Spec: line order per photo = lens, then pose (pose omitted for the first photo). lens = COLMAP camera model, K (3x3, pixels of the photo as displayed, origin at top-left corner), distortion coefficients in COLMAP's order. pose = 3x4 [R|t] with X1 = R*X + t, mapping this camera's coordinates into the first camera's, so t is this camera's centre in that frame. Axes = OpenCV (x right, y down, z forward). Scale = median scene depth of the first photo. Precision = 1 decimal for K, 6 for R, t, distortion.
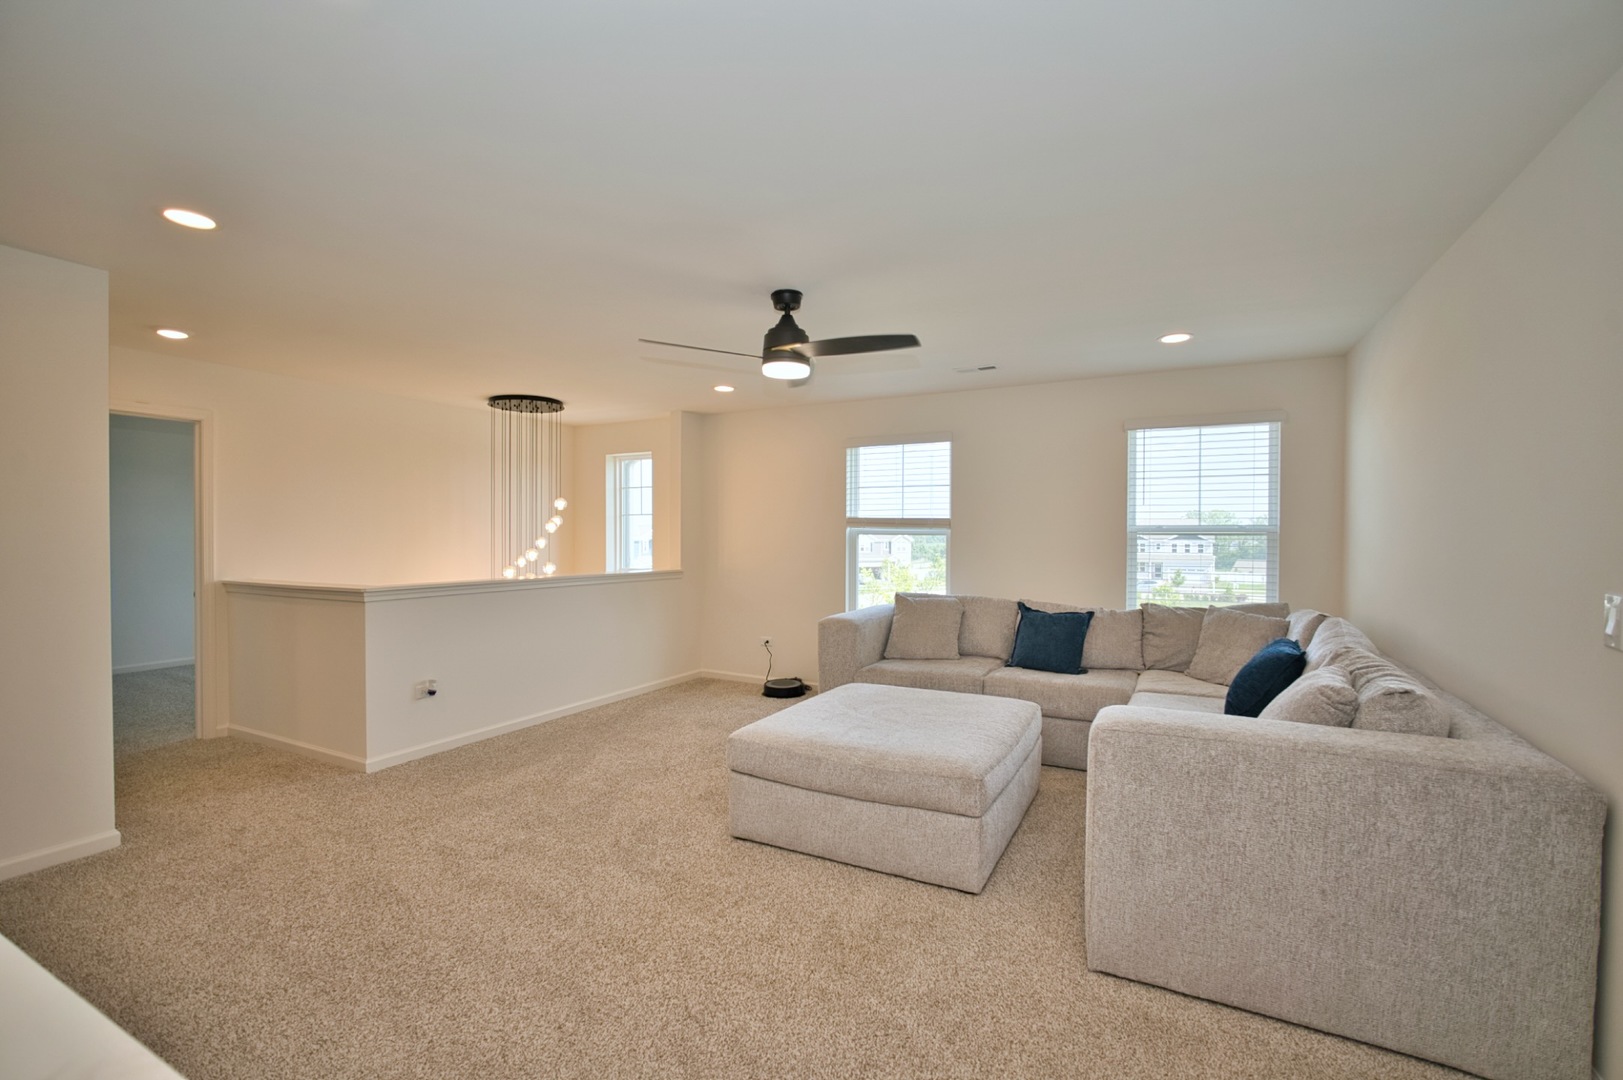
lens RADIAL K [[704.6, 0, 812.5], [0, 704.6, 539.6], [0, 0, 1]] dist [-0.020121, 0.004703]
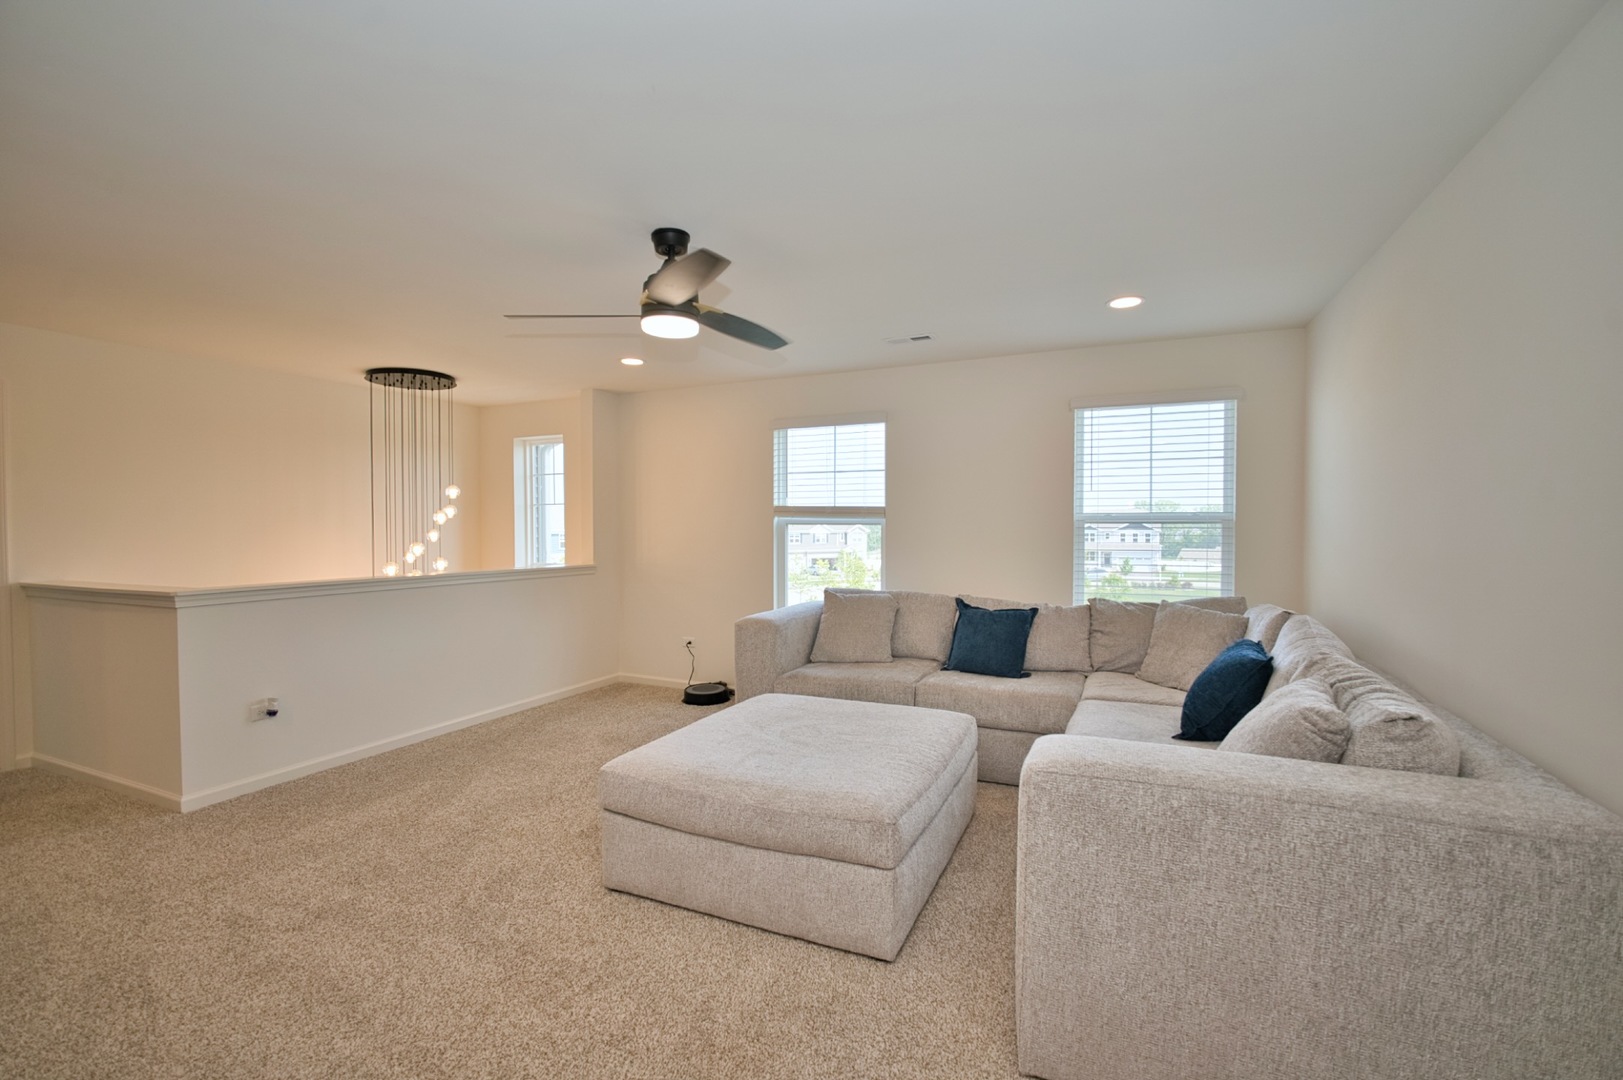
lens RADIAL K [[704.6, 0, 811.7], [0, 704.6, 538.8], [0, 0, 1]] dist [-0.020121, 0.004703]
pose [[0.998226, -0.005834, 0.059255, 0.056063], [0.005161, 0.999920, 0.011508, 0.000964], [-0.059318, -0.011182, 0.998177, 0.112095]]
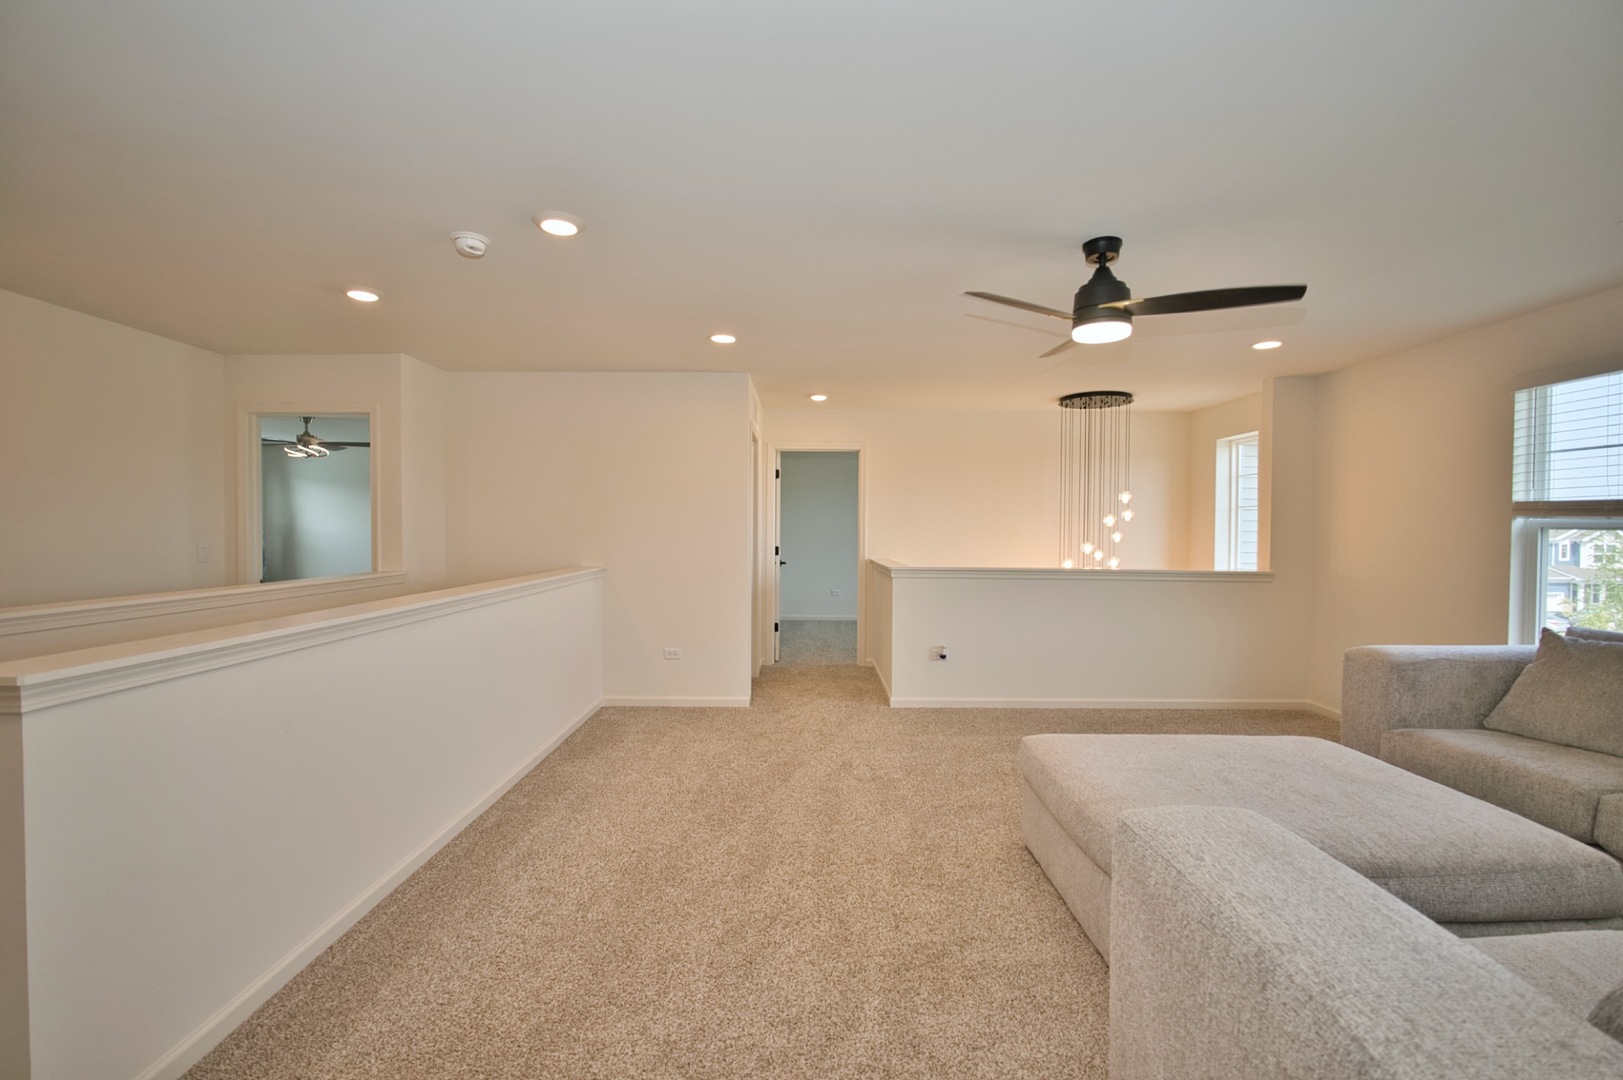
lens RADIAL K [[704.6, 0, 811.8], [0, 704.6, 543.2], [0, 0, 1]] dist [-0.020121, 0.004703]
pose [[0.468260, 0.019452, -0.883377, 0.394329], [-0.013210, 0.999800, 0.015013, 0.005806], [0.883492, 0.004640, 0.468423, 0.209234]]
